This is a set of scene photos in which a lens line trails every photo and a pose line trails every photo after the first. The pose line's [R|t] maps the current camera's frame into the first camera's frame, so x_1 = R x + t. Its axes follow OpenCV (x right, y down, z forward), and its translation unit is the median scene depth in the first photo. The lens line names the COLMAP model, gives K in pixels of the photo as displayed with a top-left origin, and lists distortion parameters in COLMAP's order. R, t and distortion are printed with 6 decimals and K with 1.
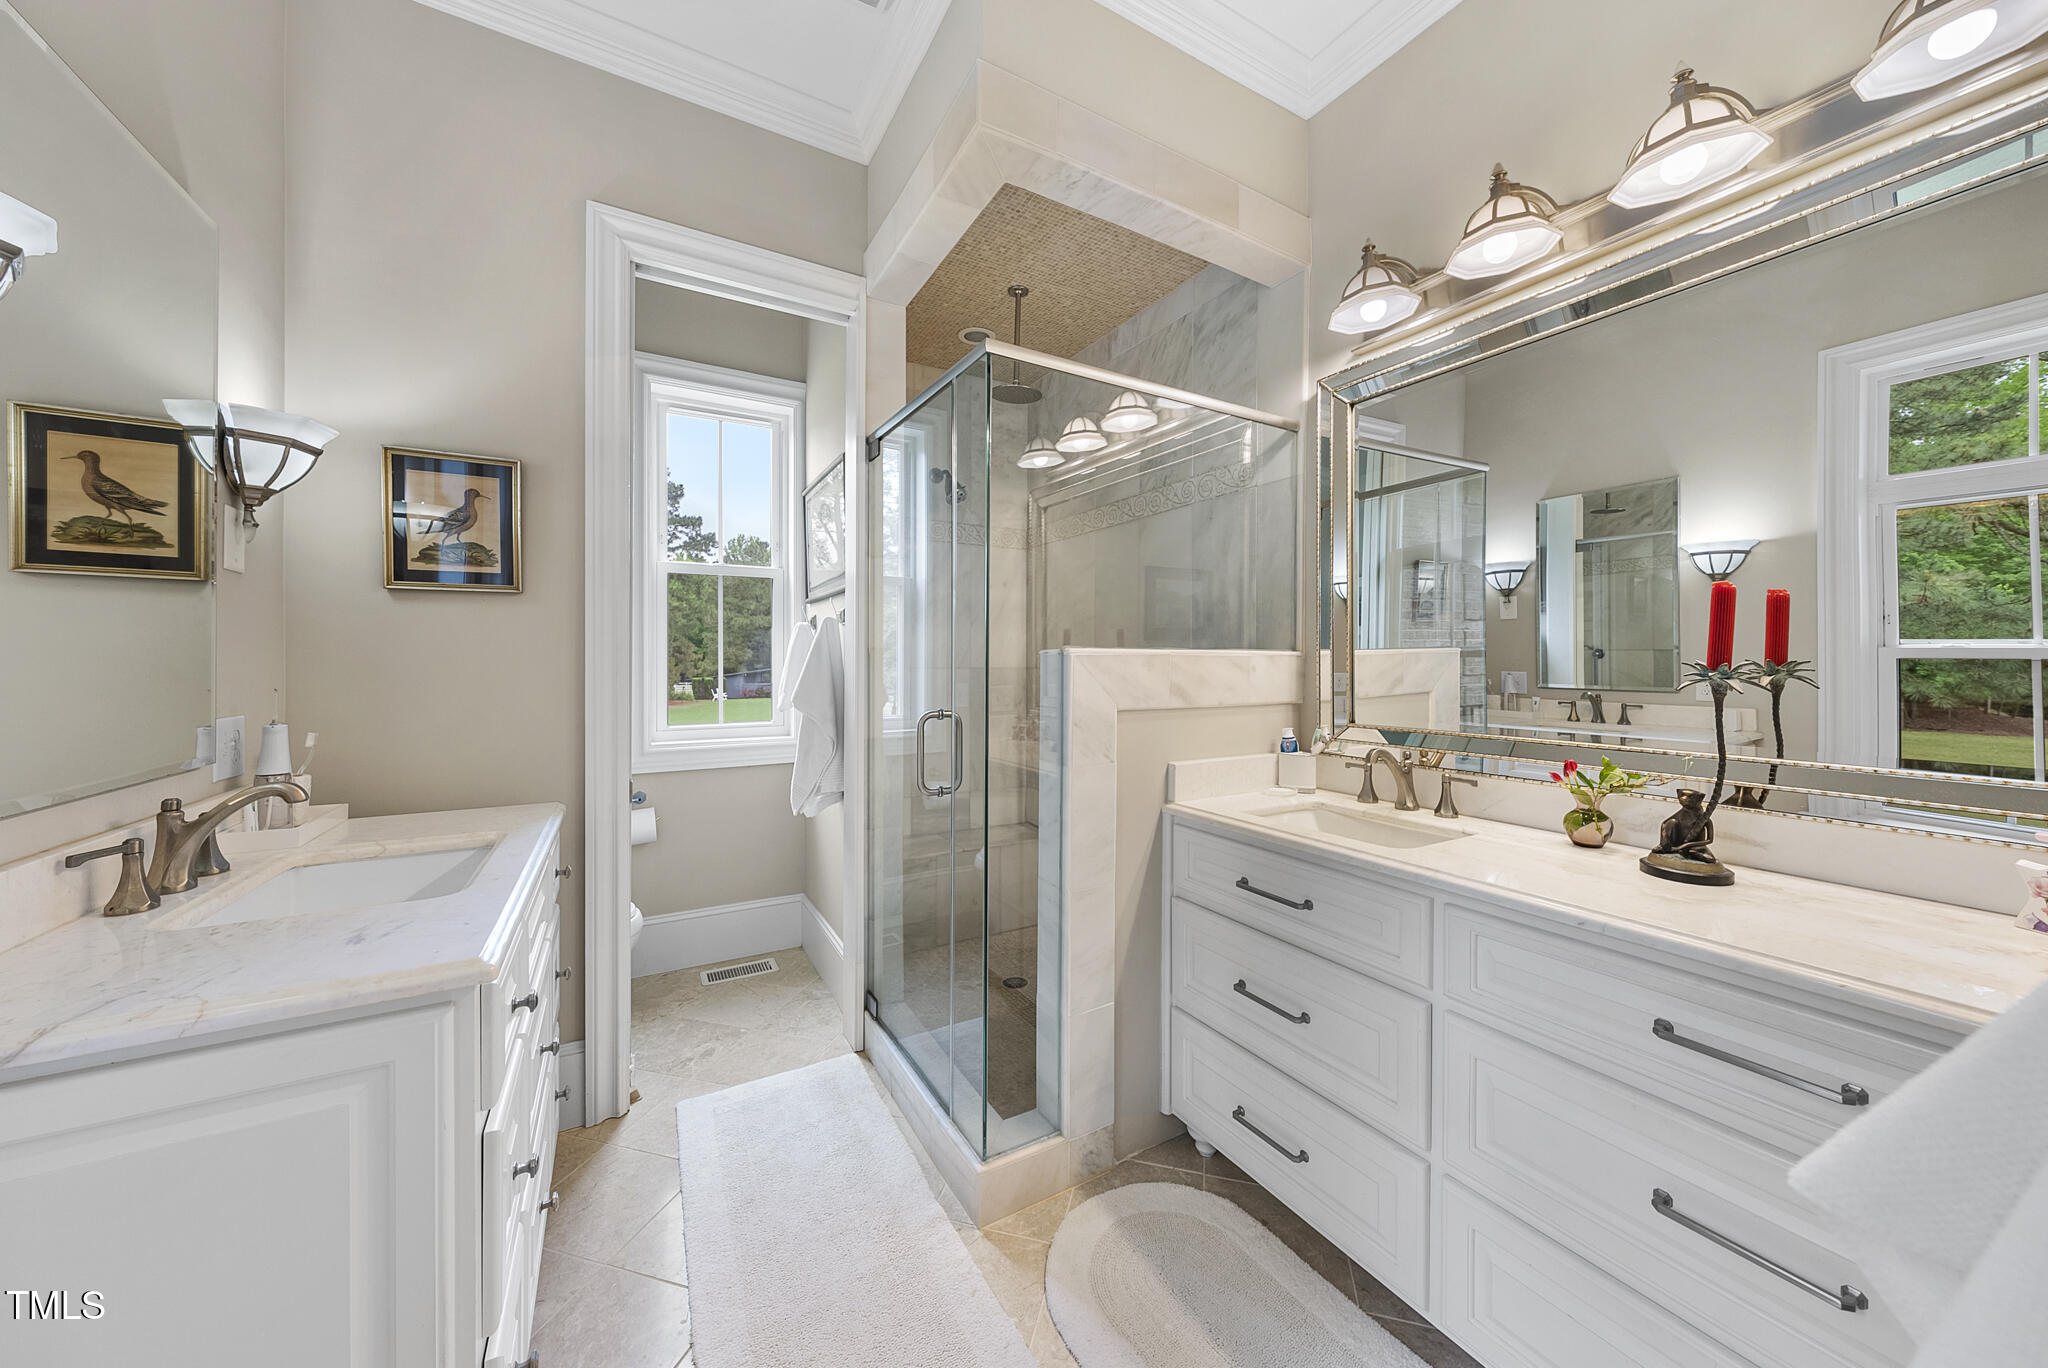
lens RADIAL K [[709.3, 0, 1024.3], [0, 709.3, 665.6], [0, 0, 1]] dist [-0.000989, 0.000250]
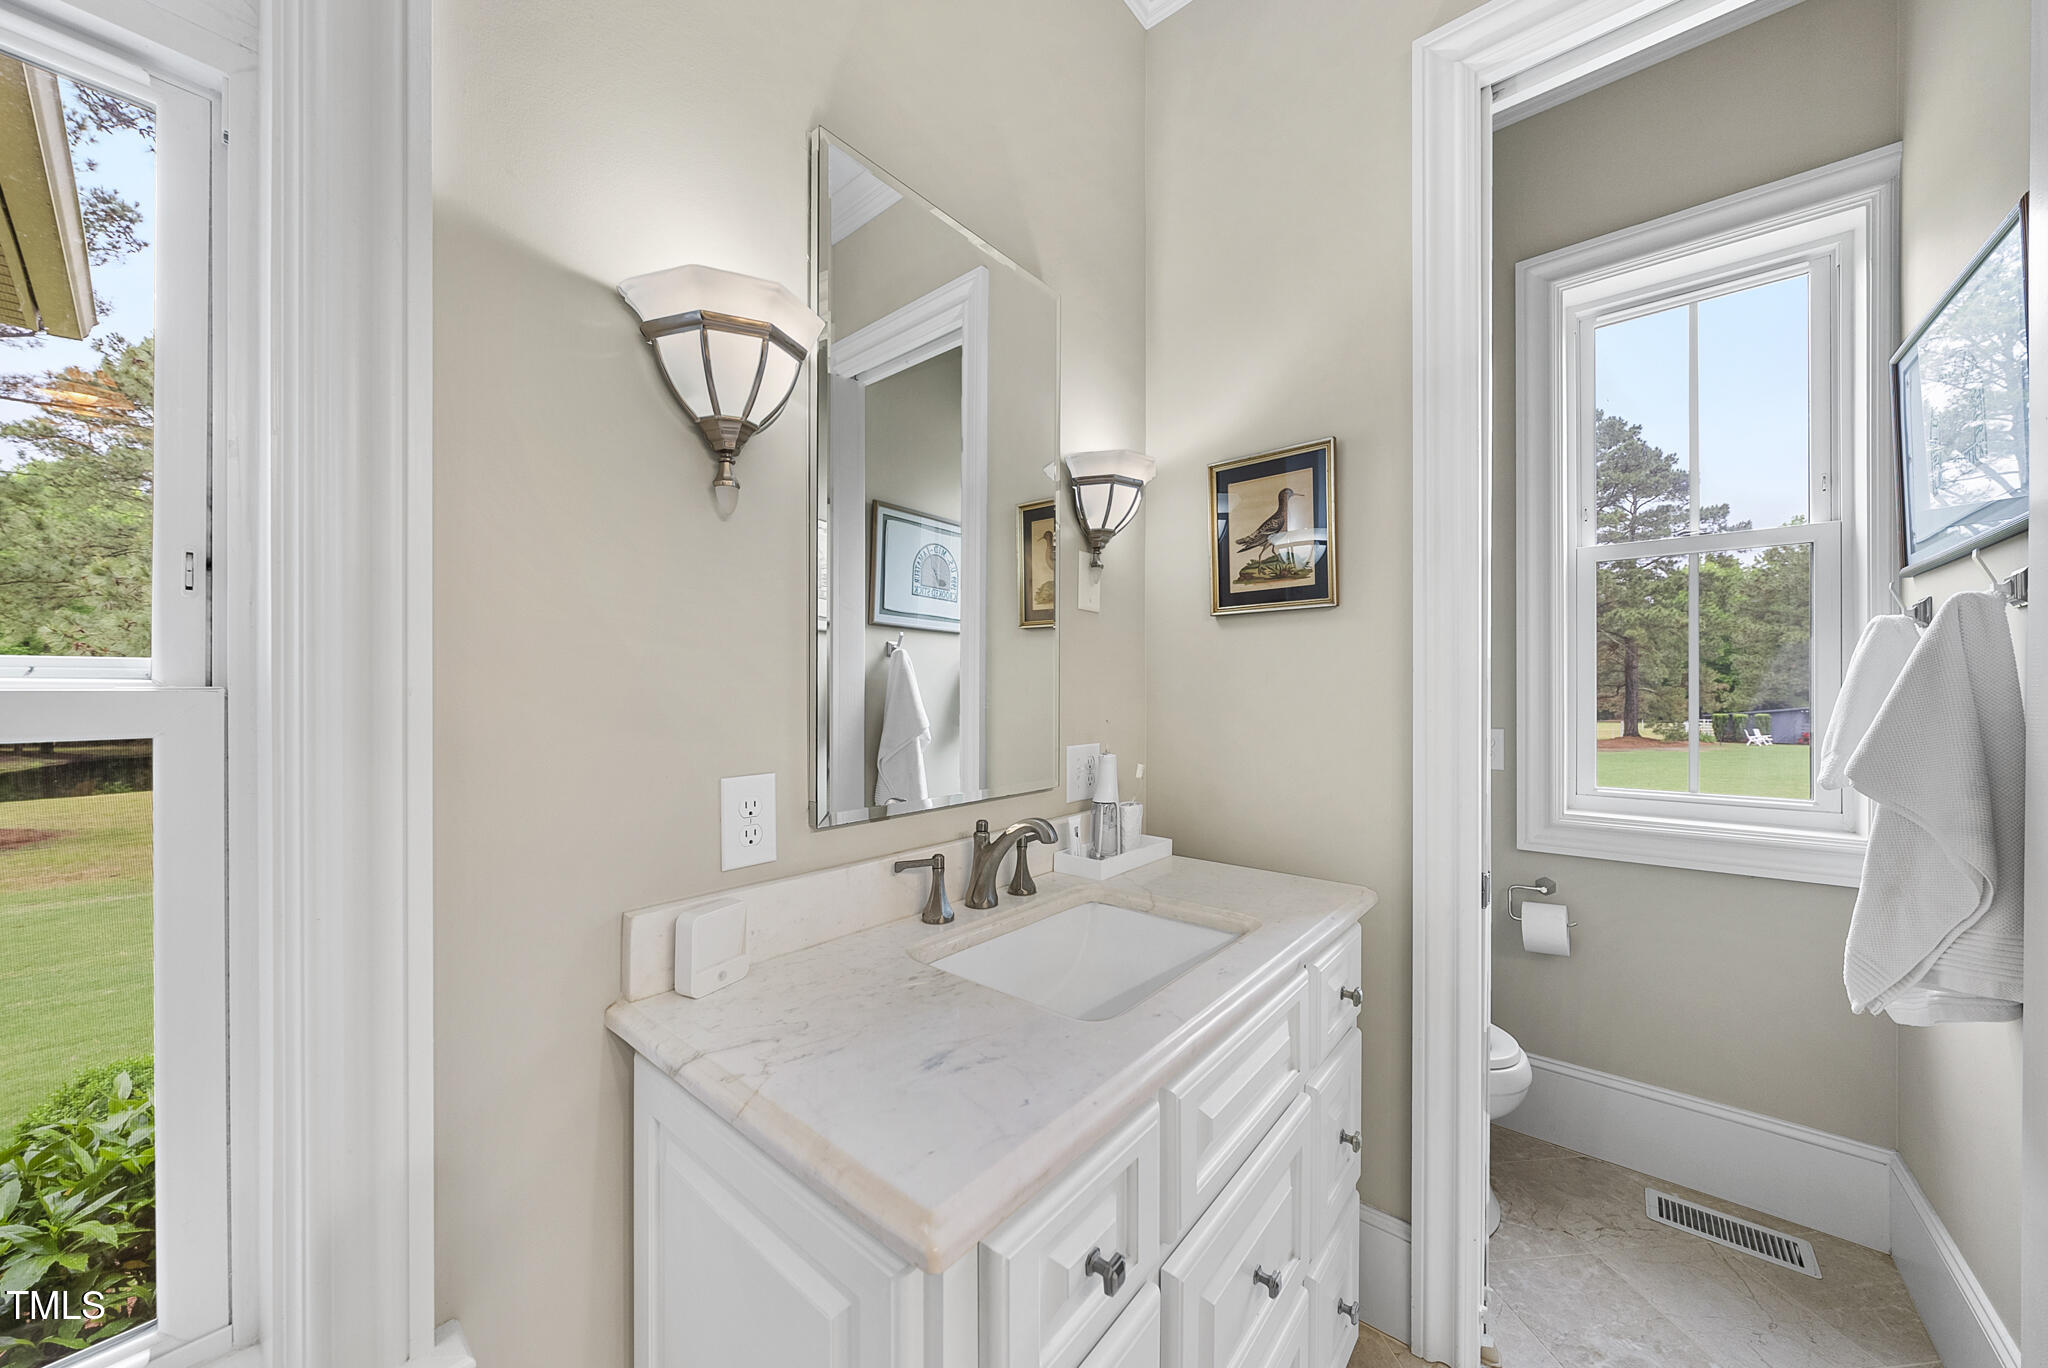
lens RADIAL K [[709.3, 0, 1028.1], [0, 709.3, 690.6], [0, 0, 1]] dist [-0.000989, 0.000250]
pose [[0.353175, -0.002484, -0.935554, -0.099262], [-0.004950, 0.999978, -0.004523, -0.004061], [0.935544, 0.006228, 0.353155, 0.422487]]
